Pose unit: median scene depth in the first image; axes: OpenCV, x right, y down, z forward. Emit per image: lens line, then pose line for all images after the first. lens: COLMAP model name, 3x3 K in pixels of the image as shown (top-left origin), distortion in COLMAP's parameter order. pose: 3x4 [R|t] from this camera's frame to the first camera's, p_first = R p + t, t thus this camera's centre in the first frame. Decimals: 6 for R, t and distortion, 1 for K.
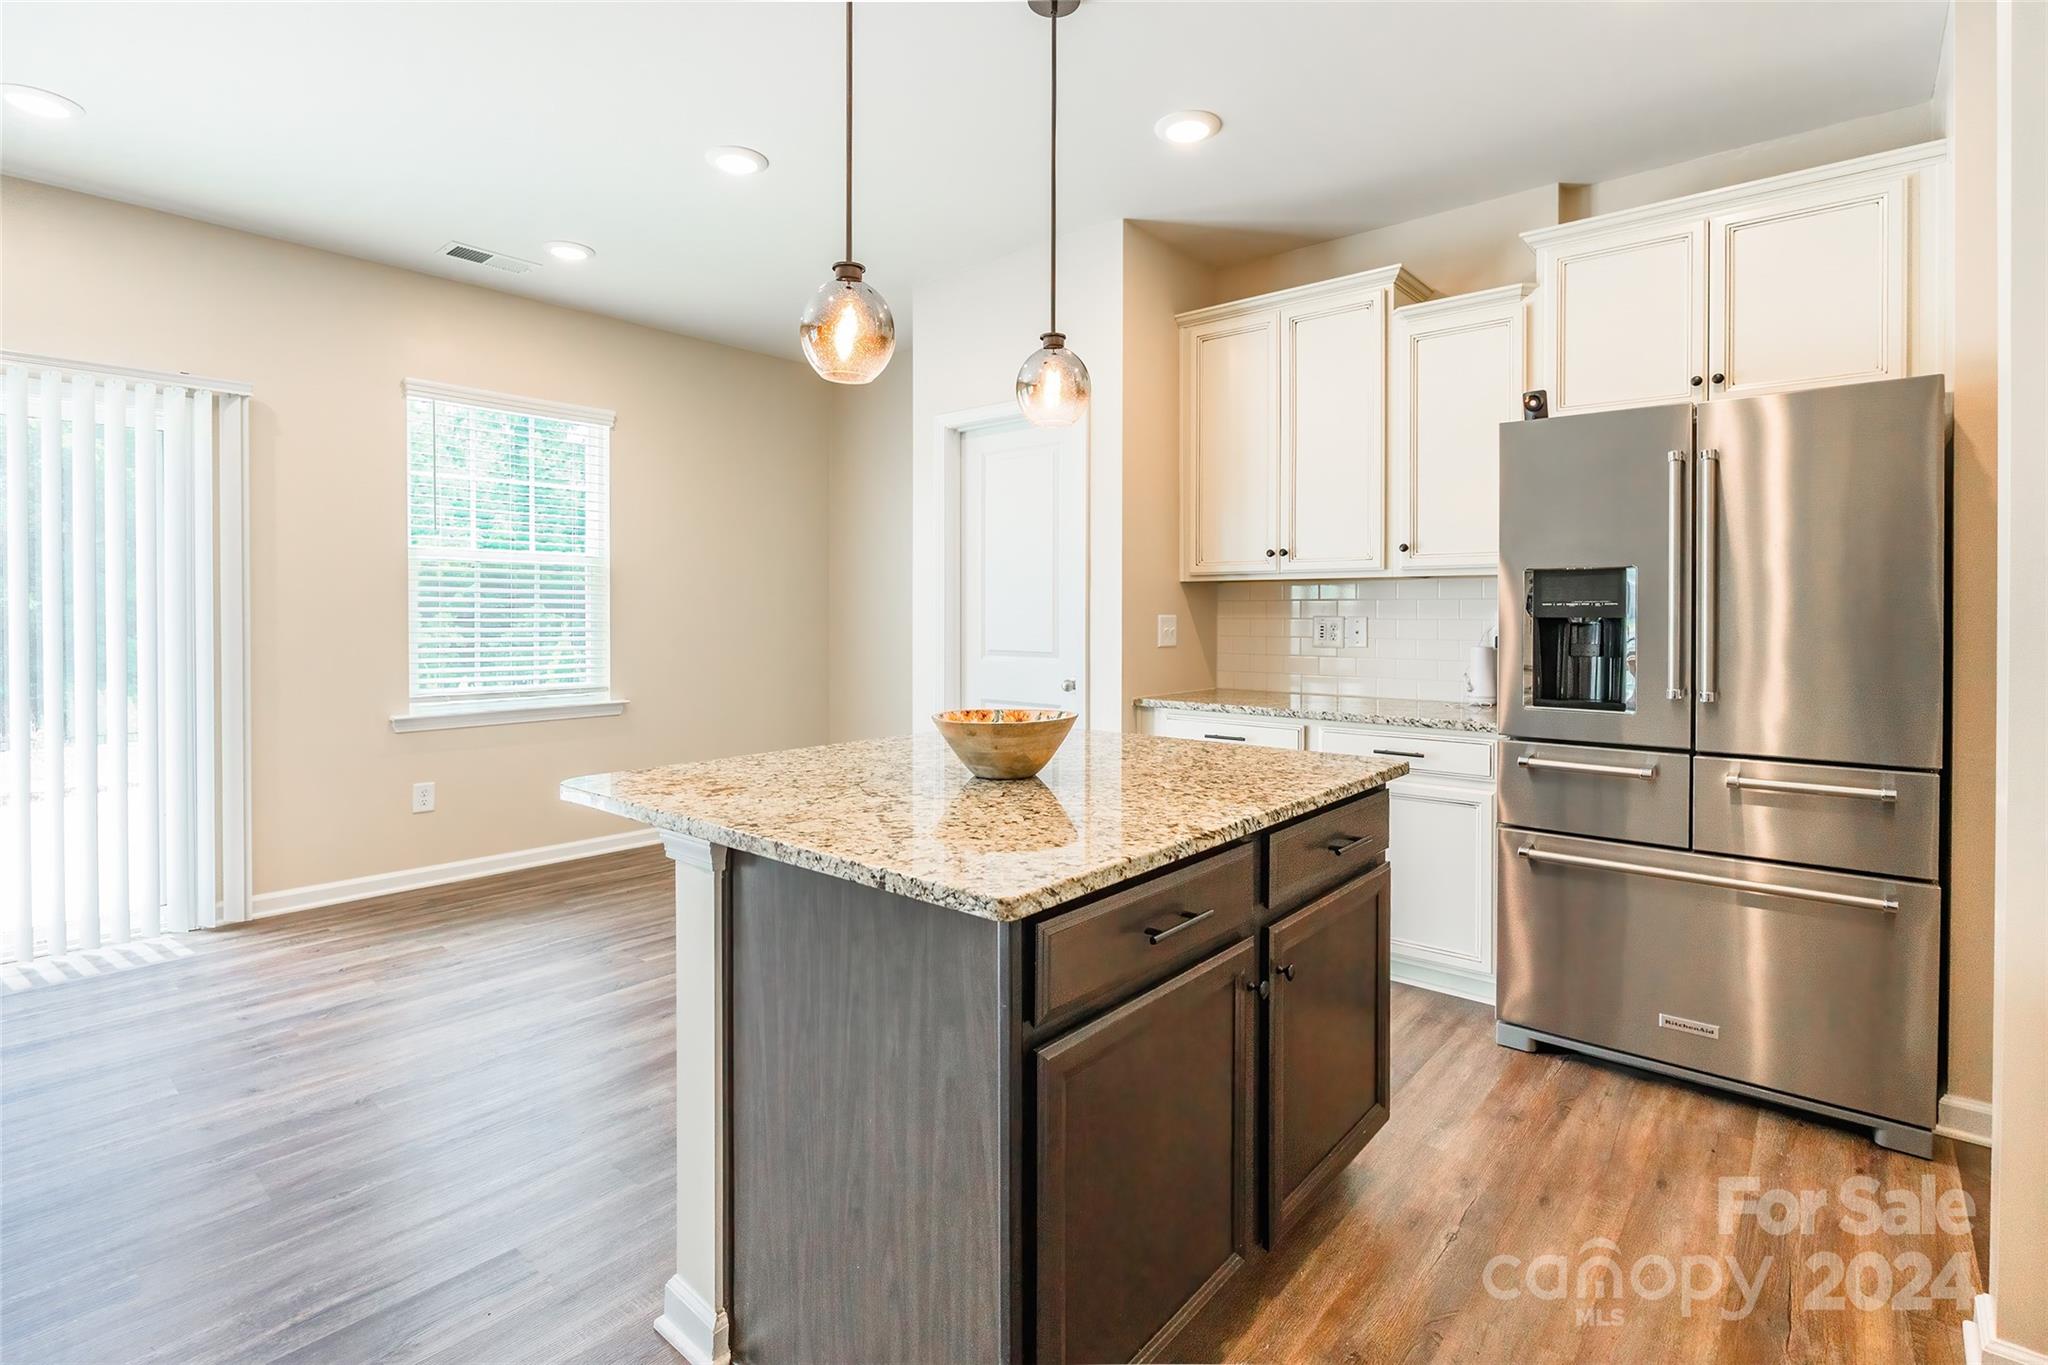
lens RADIAL K [[979.3, 0, 1033.9], [0, 979.3, 619.0], [0, 0, 1]] dist [-0.009009, 0.000692]
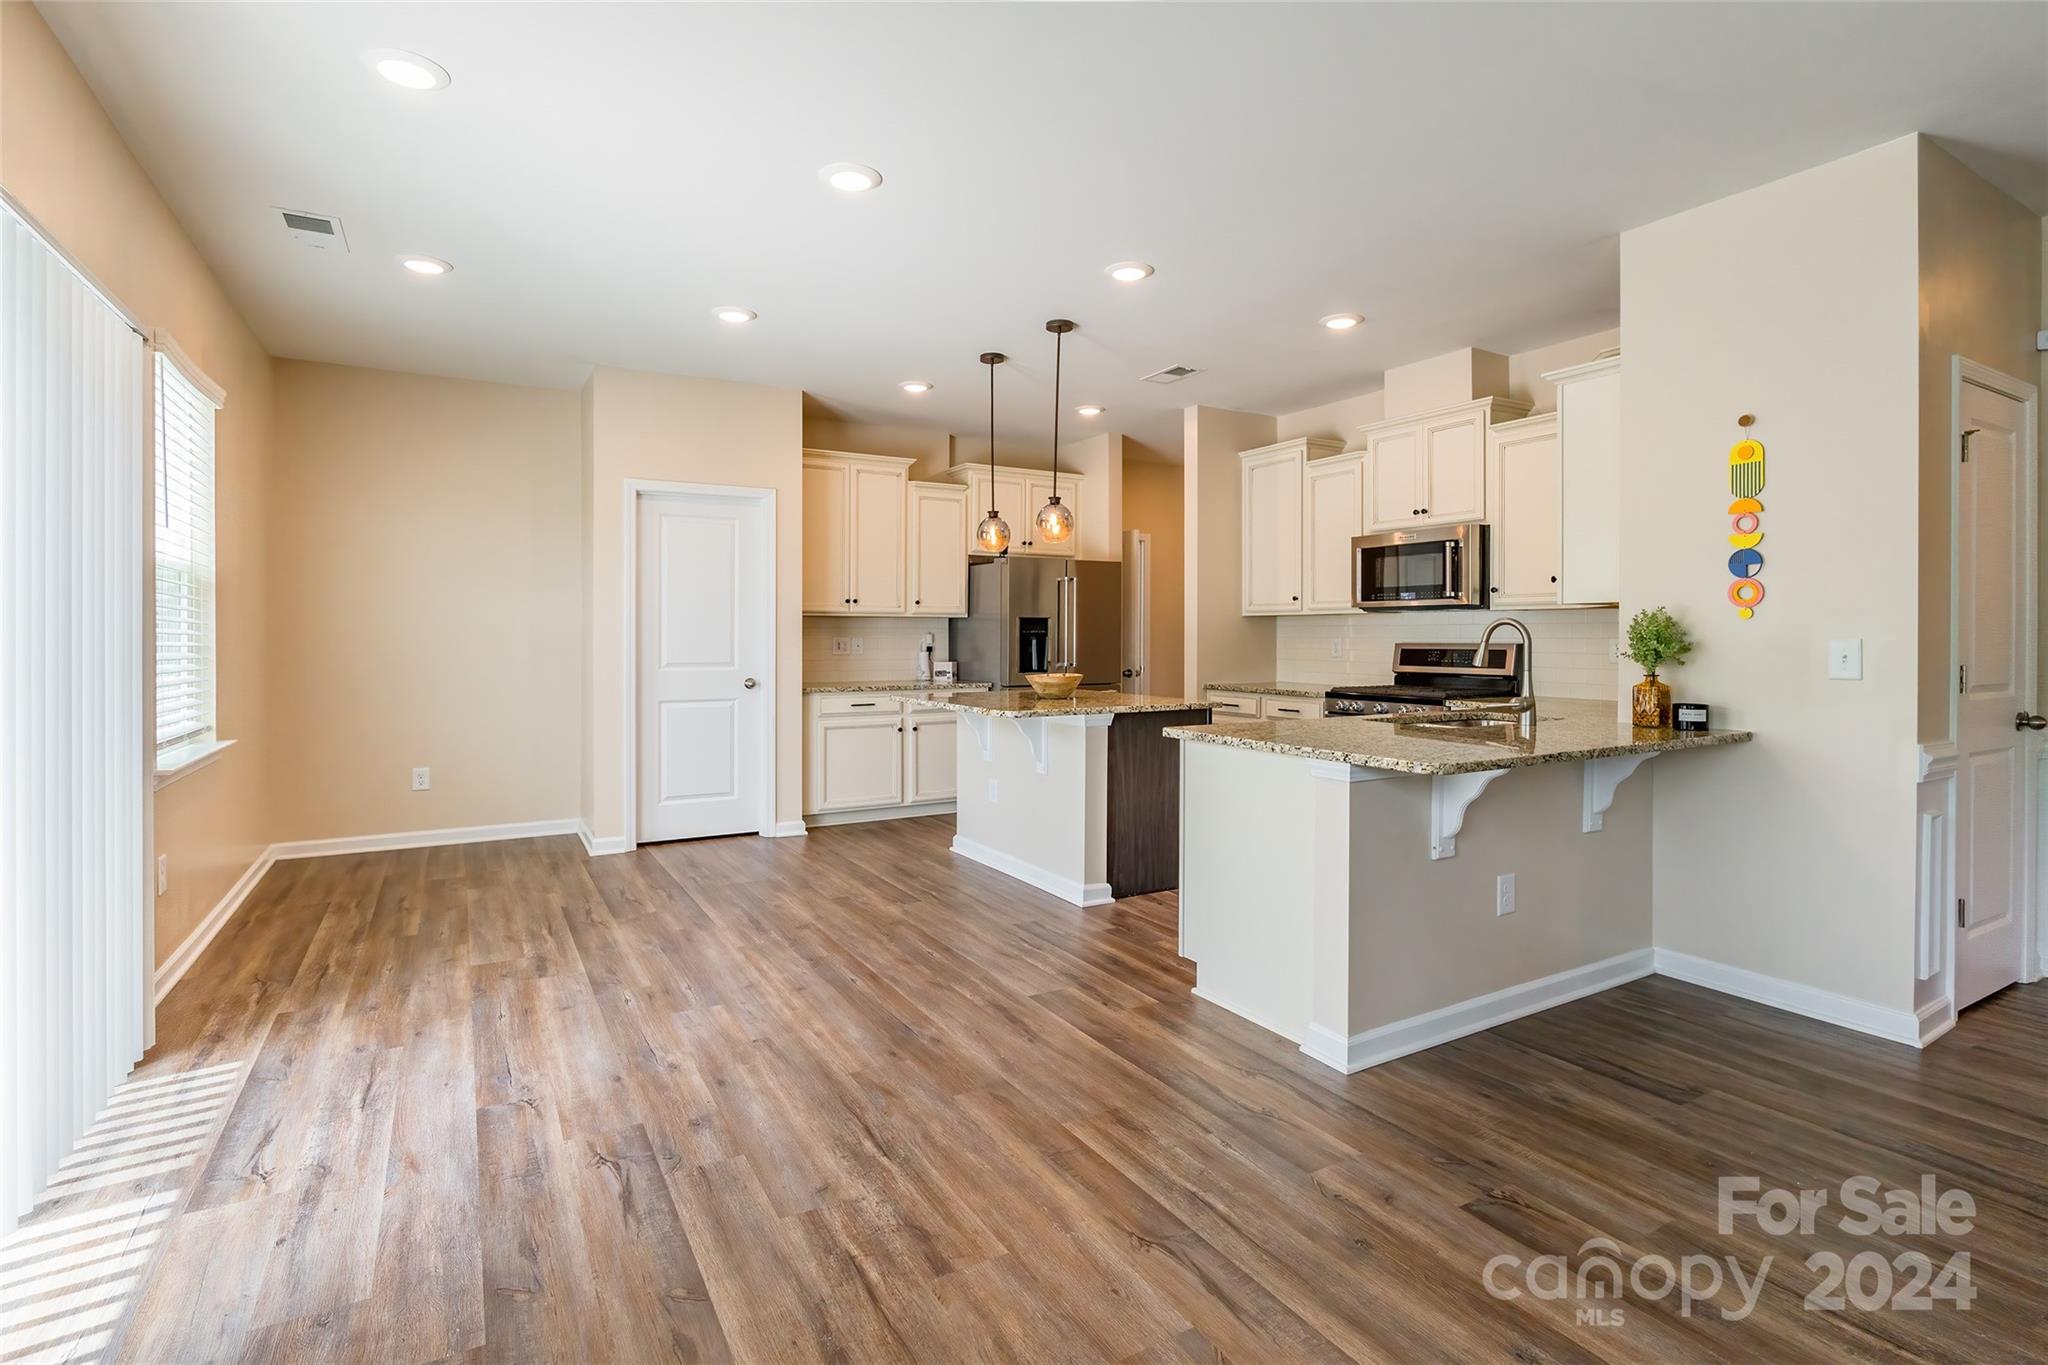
lens RADIAL K [[979.3, 0, 1042.7], [0, 979.3, 635.5], [0, 0, 1]] dist [-0.009009, 0.000692]
pose [[0.320969, -0.000787, 0.947089, -1.404480], [0.005910, 0.999982, -0.001172, -0.001484], [-0.947071, 0.005973, 0.320968, 0.119067]]
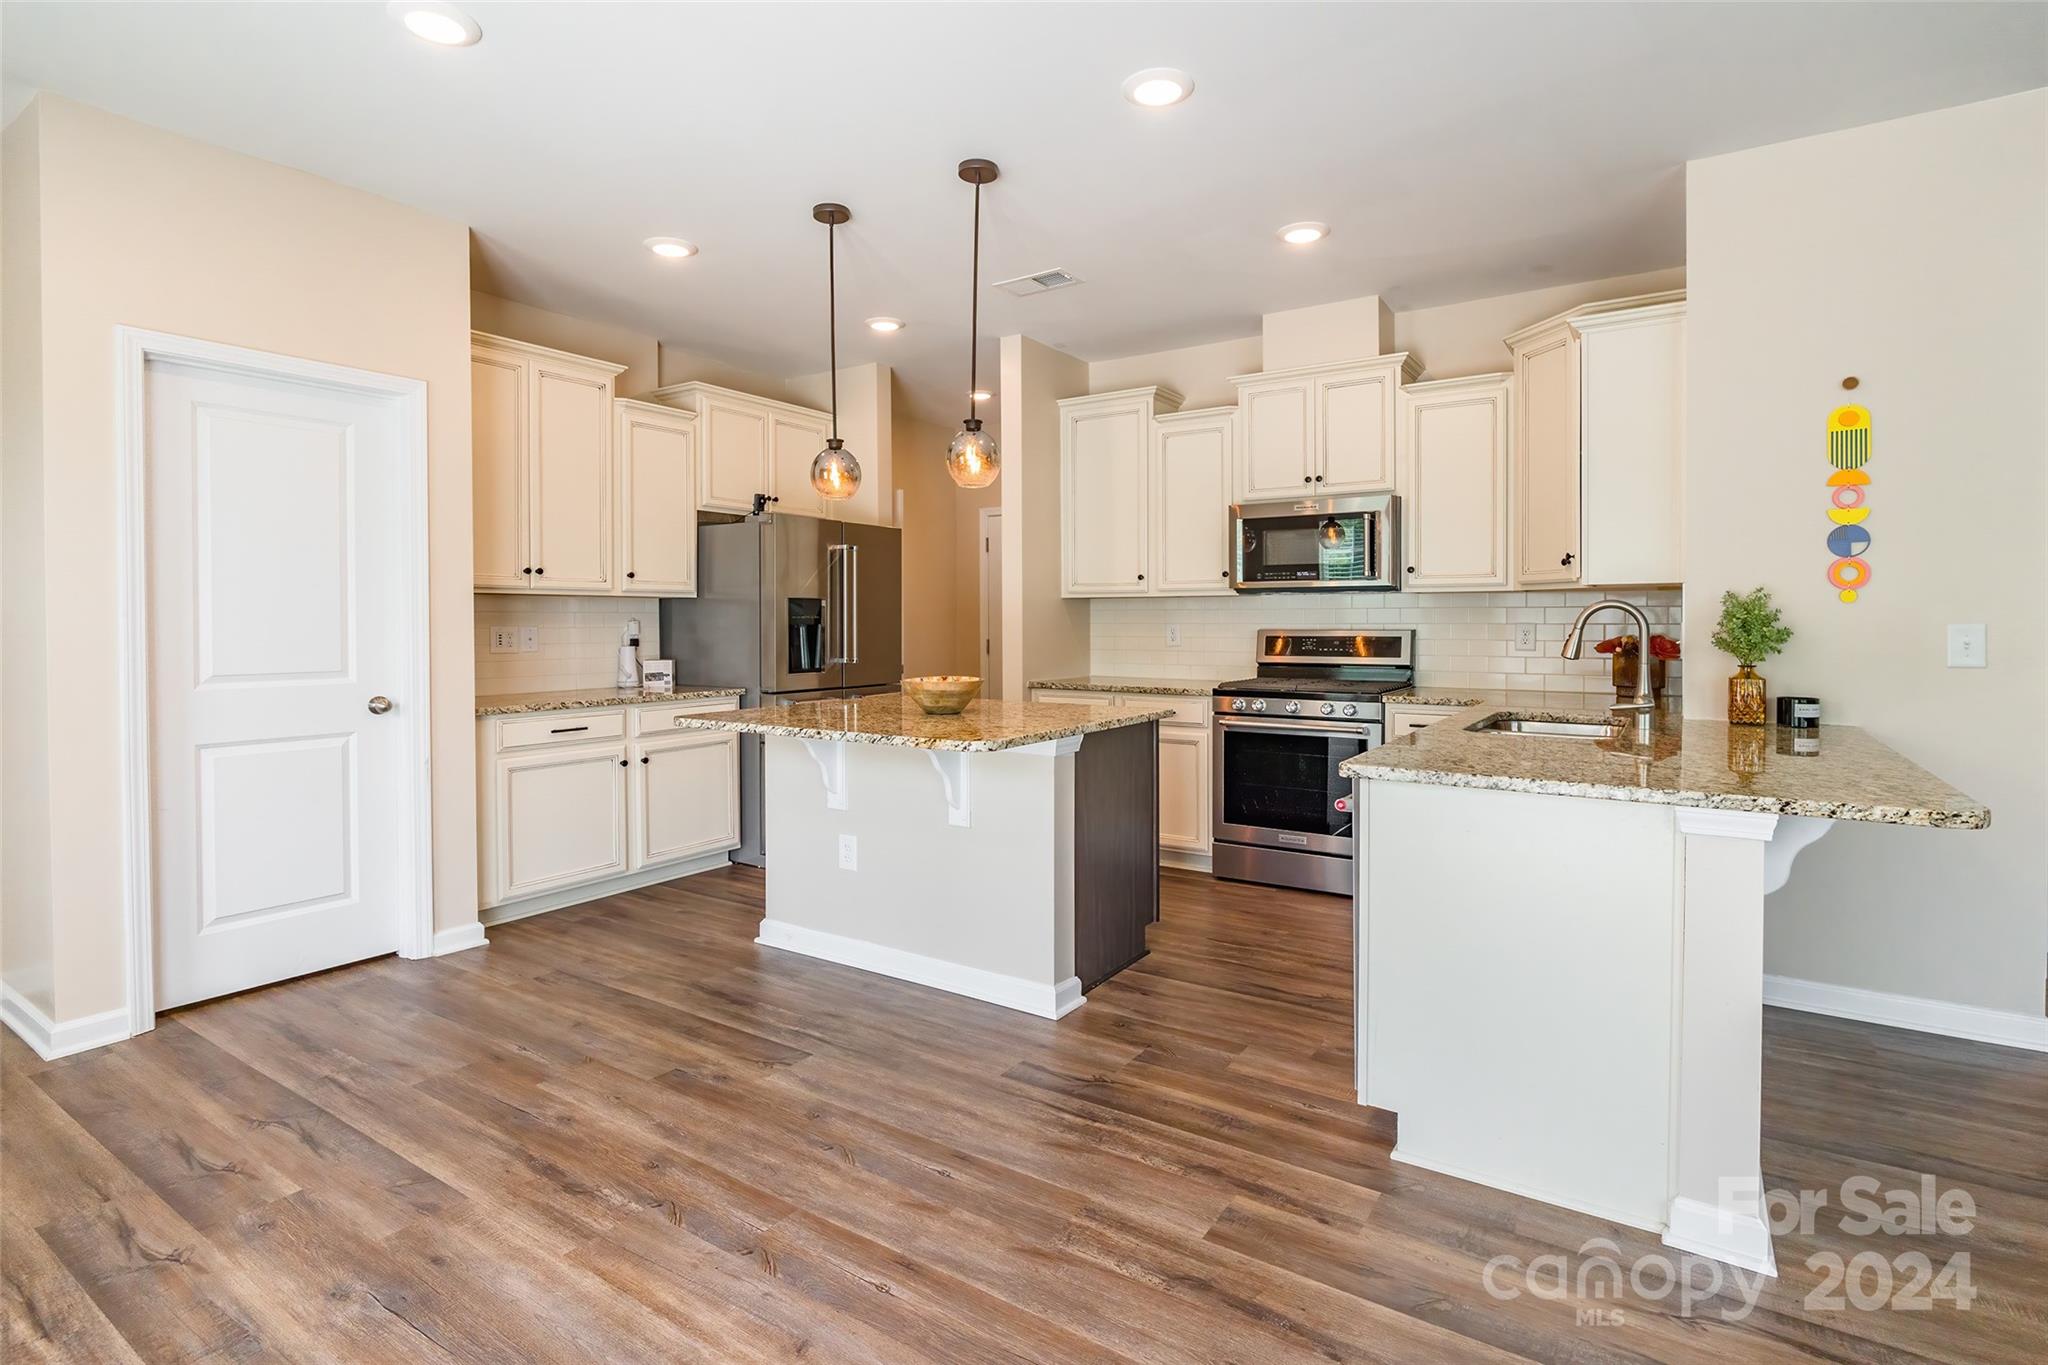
lens RADIAL K [[979.3, 0, 1037.1], [0, 979.3, 632.8], [0, 0, 1]] dist [-0.009009, 0.000692]
pose [[-0.131205, -0.013331, 0.991266, -1.041552], [0.008647, 0.999856, 0.014591, -0.006722], [-0.991318, 0.010486, -0.131071, 0.606397]]
